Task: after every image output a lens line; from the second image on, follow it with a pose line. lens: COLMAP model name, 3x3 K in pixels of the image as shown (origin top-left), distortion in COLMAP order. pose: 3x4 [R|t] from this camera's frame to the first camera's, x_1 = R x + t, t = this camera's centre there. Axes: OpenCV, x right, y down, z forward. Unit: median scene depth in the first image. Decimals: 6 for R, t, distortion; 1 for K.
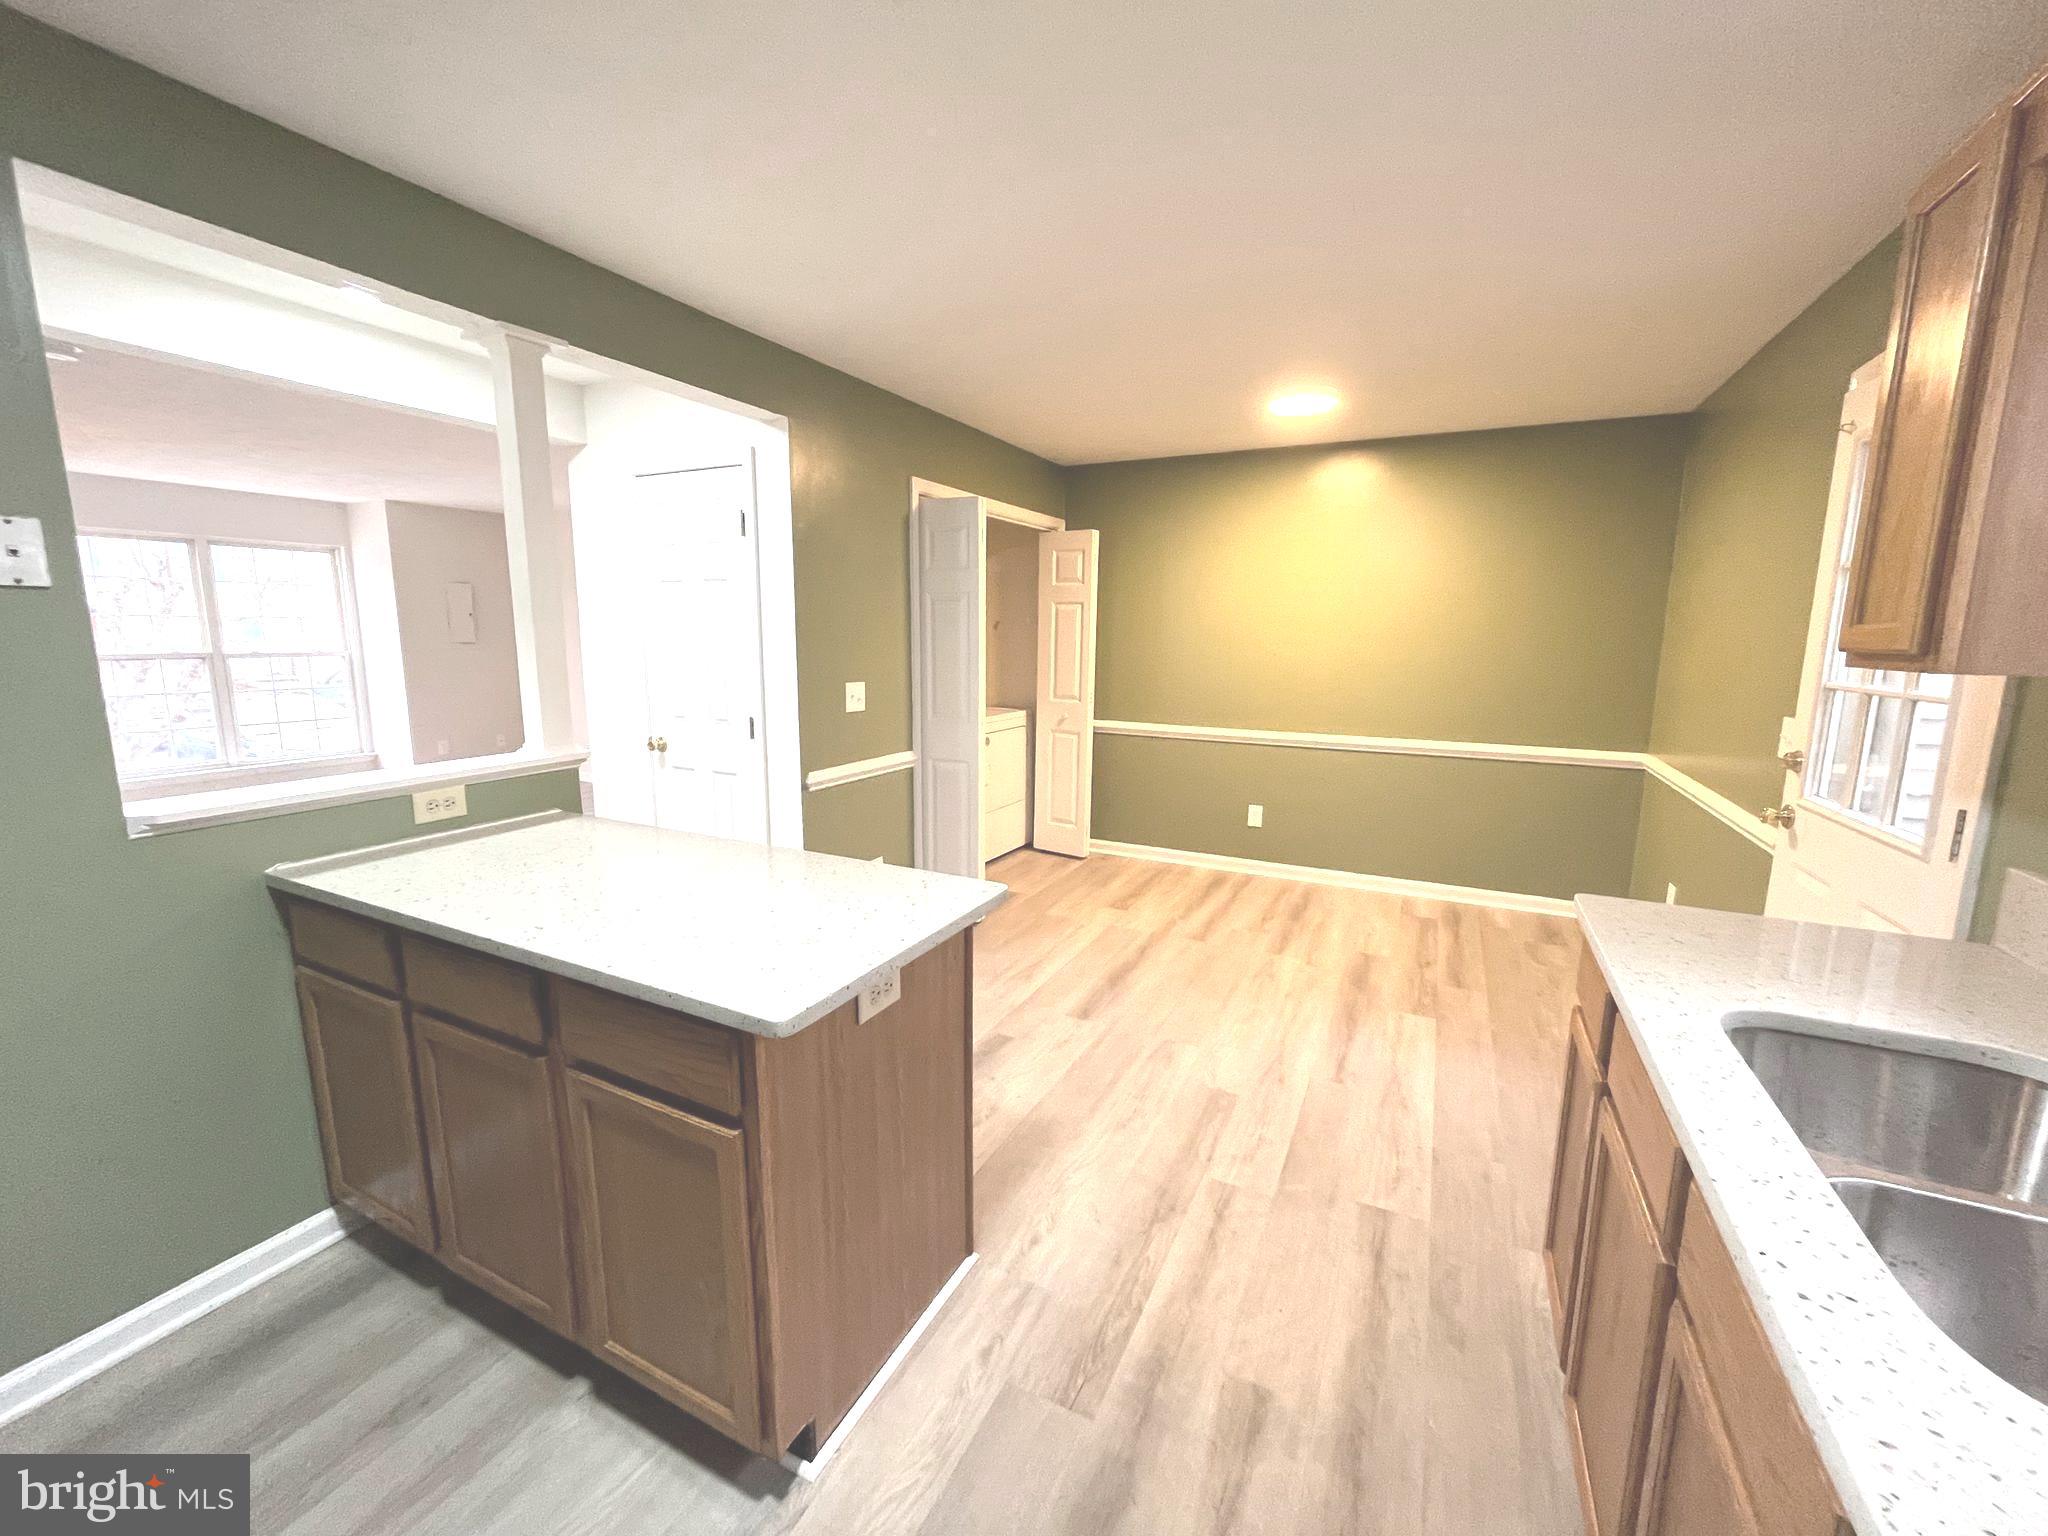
lens RADIAL K [[821.2, 0, 1028.2], [0, 821.2, 758.1], [0, 0, 1]] dist [-0.003718, -0.000160]
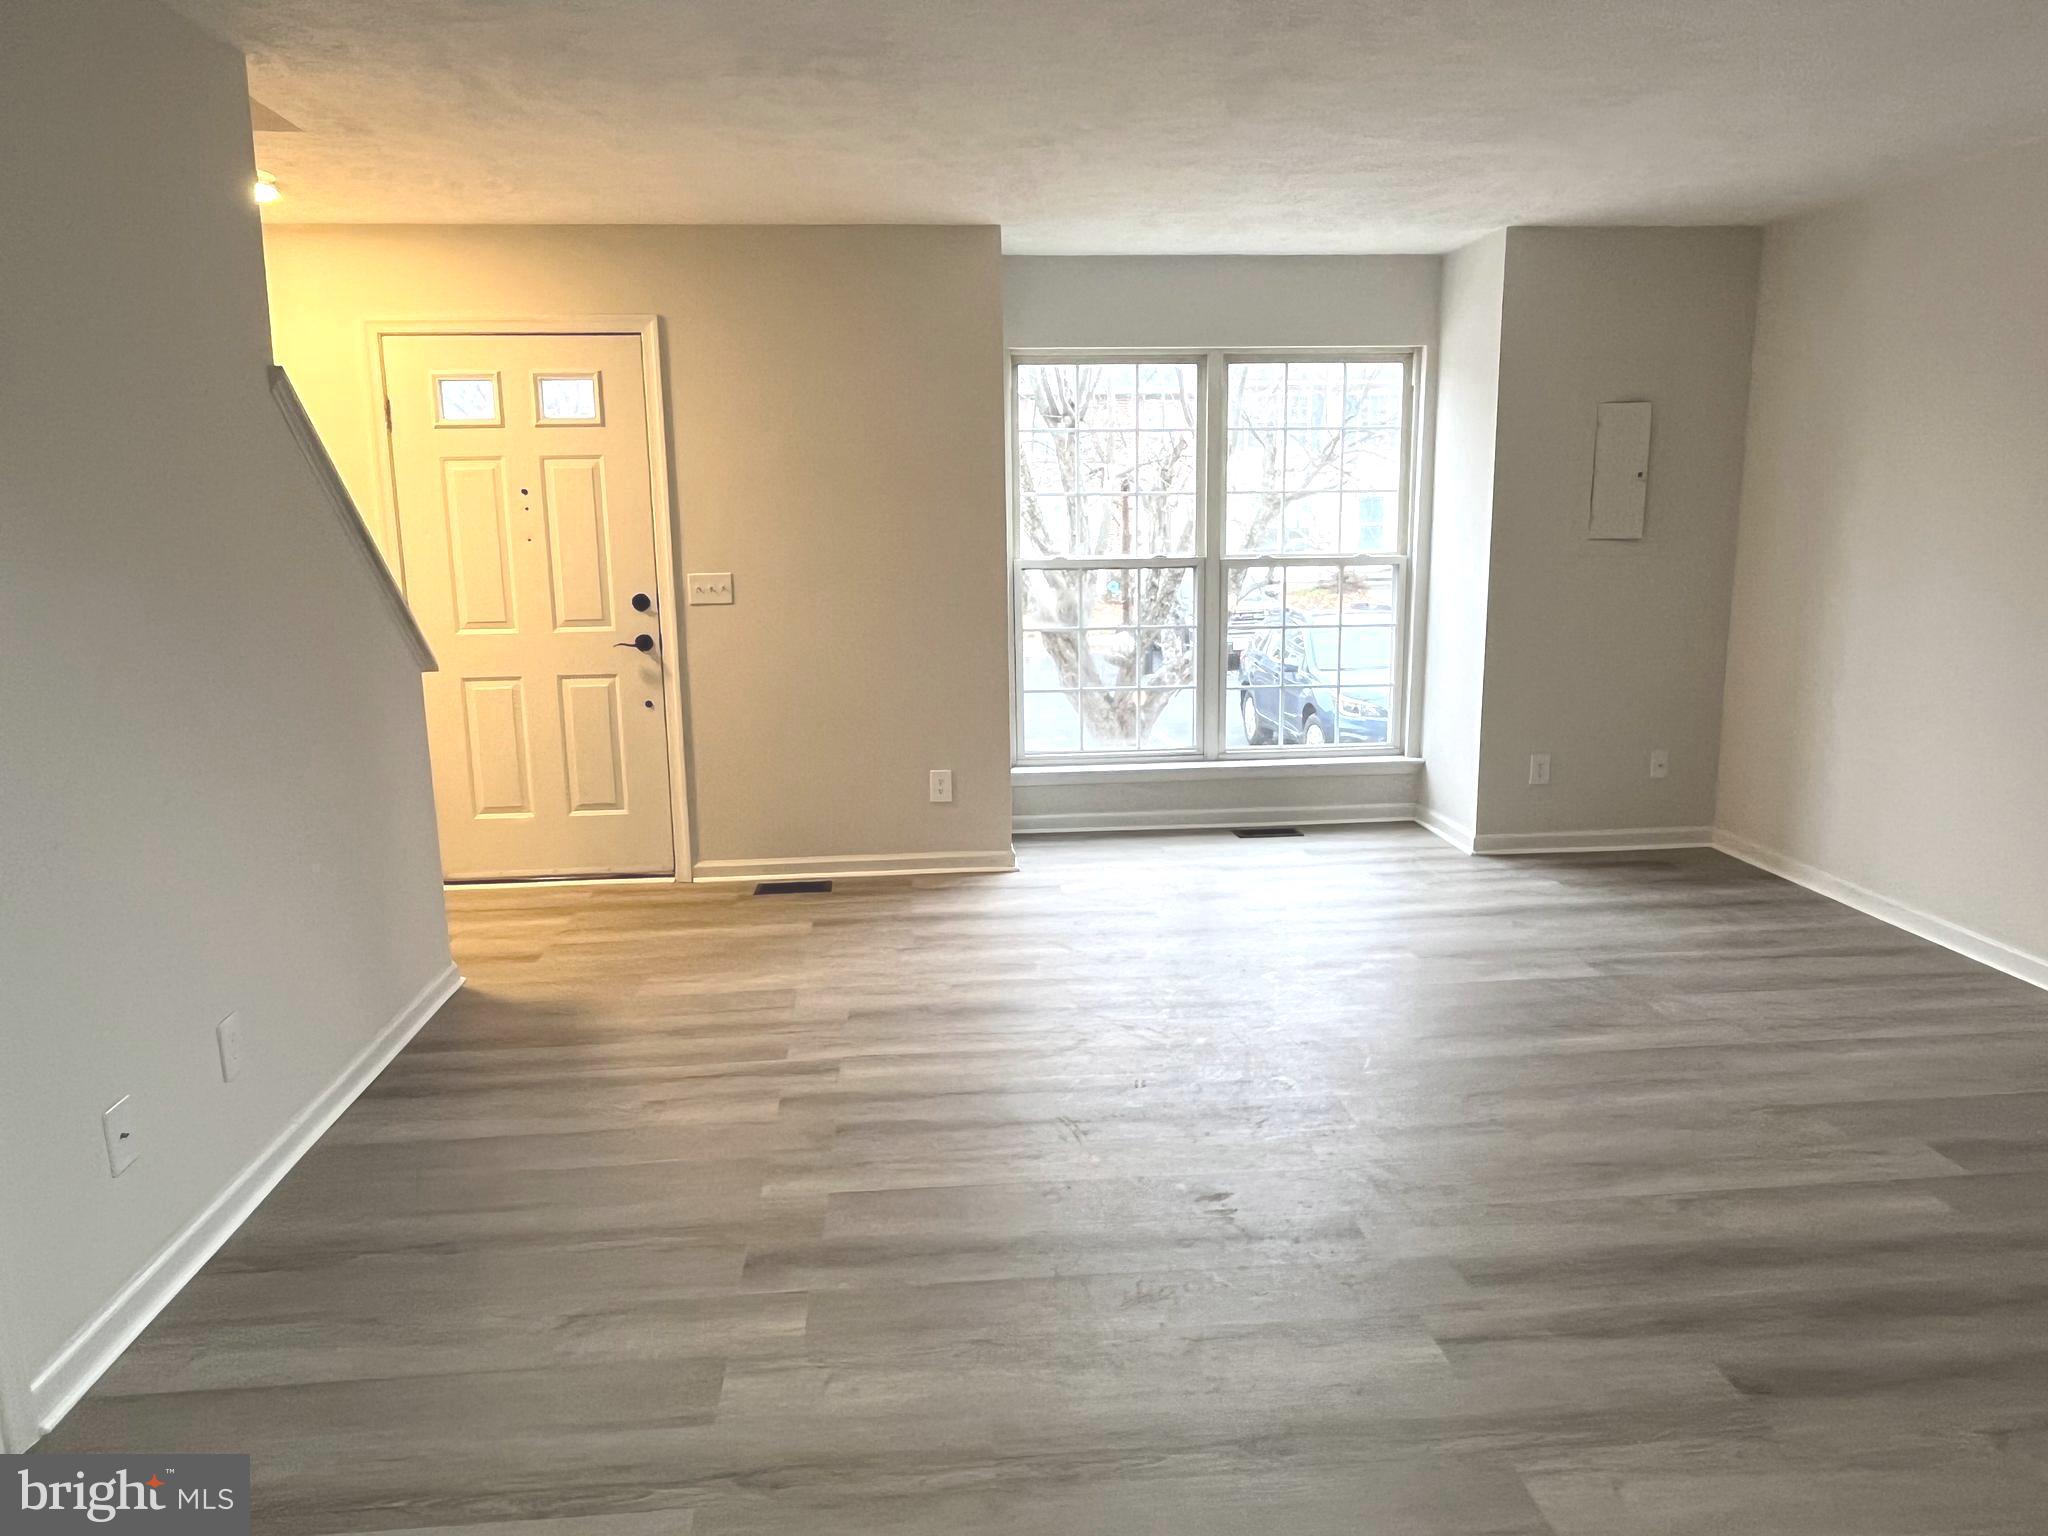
lens RADIAL K [[1346.9, 0, 1014.7], [0, 1346.9, 761.3], [0, 0, 1]] dist [-0.000421, -0.009176]
pose [[0.519606, 0.144719, -0.842061, -0.374044], [-0.116557, 0.988344, 0.097936, -0.092442], [0.846418, 0.047260, 0.530417, 0.567594]]
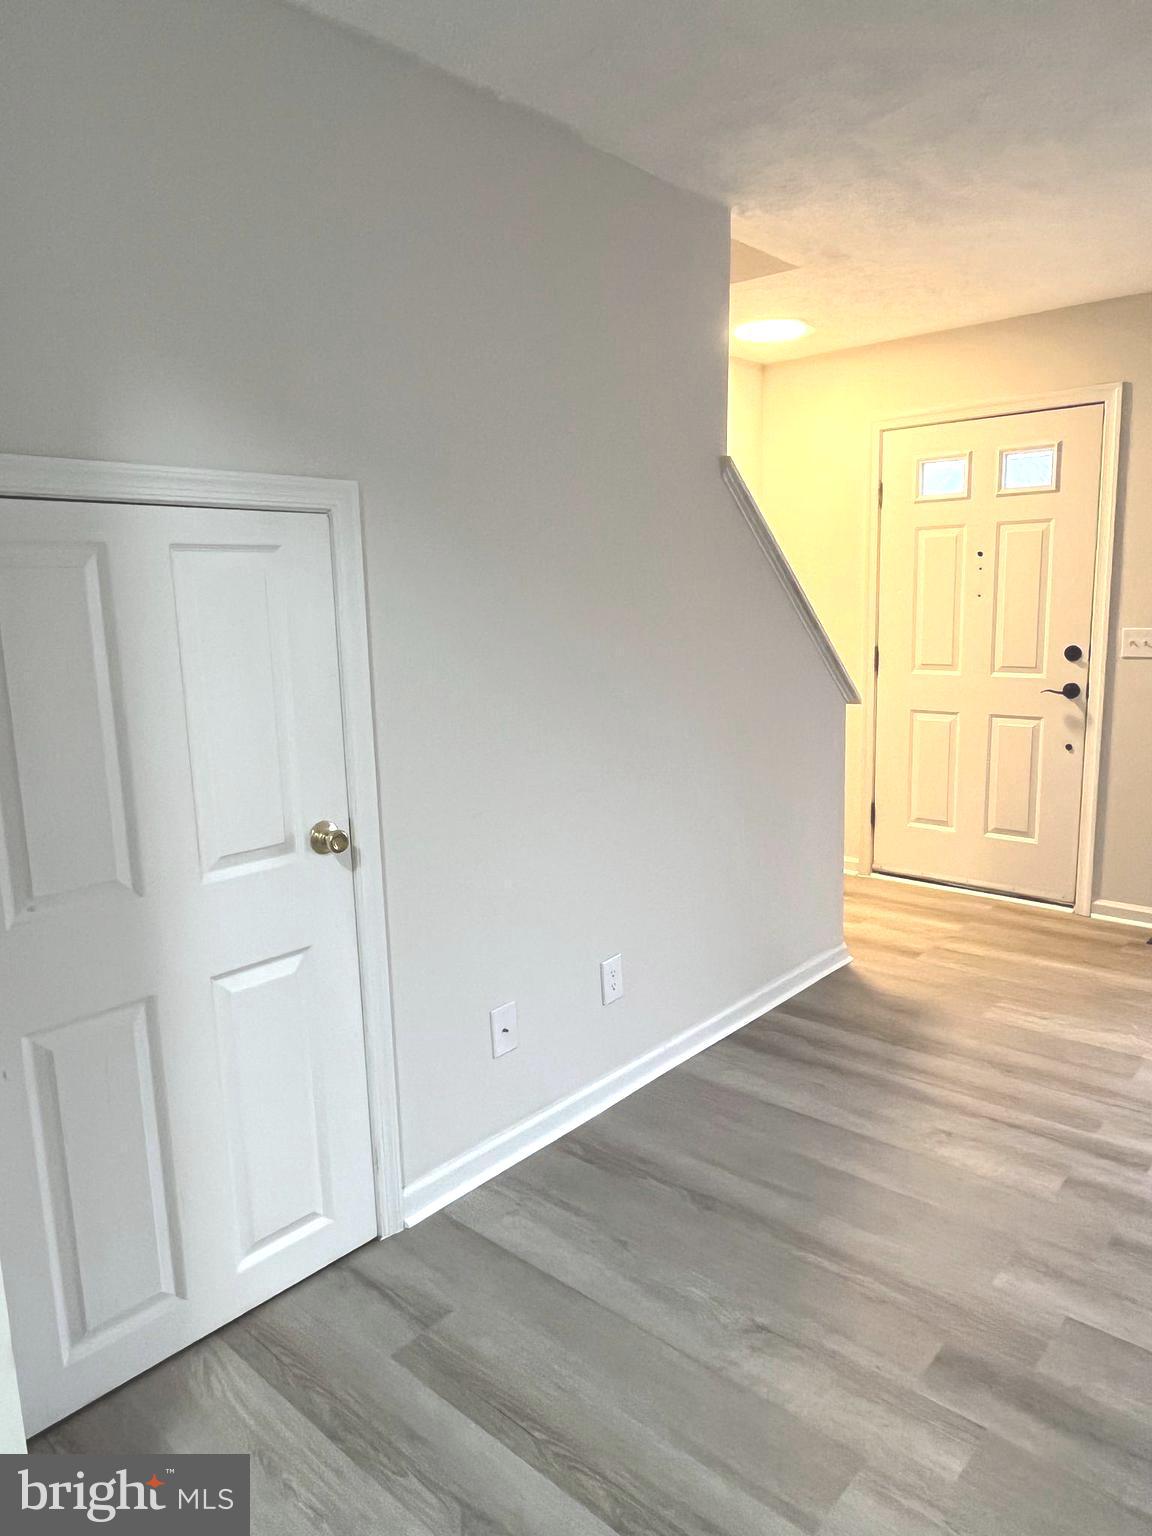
lens RADIAL K [[1010.1, 0, 584.8], [0, 1010.1, 768.6], [0, 0, 1]] dist [-0.000421, -0.009176]
pose [[-0.261580, 0.167006, -0.950623, -0.500822], [-0.128011, 0.970213, 0.205671, -0.107082], [0.956655, 0.175489, -0.232410, 0.701229]]
